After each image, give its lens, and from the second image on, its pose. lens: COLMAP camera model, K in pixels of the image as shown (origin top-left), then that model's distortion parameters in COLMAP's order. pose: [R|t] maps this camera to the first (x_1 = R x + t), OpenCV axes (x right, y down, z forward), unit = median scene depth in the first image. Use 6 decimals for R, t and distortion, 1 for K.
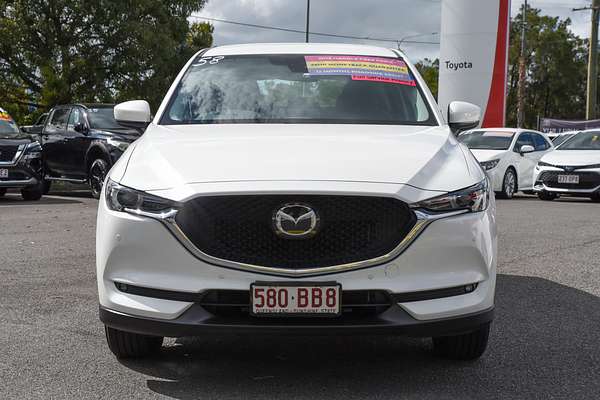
lens RADIAL K [[899.1, 0, 299.9], [0, 899.1, 200.7], [0, 0, 1]] dist [-0.057890, 0.000000]
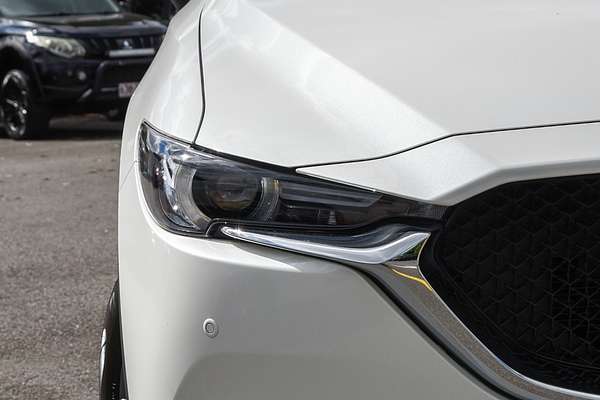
lens RADIAL K [[843.5, 0, 299.9], [0, 843.5, 199.9], [0, 0, 1]] dist [-0.144291, 0.000000]
pose [[0.985623, -0.053749, 0.160180, -0.212316], [0.035087, 0.992496, 0.117137, -0.032318], [-0.165274, -0.109832, 0.980113, 0.716981]]
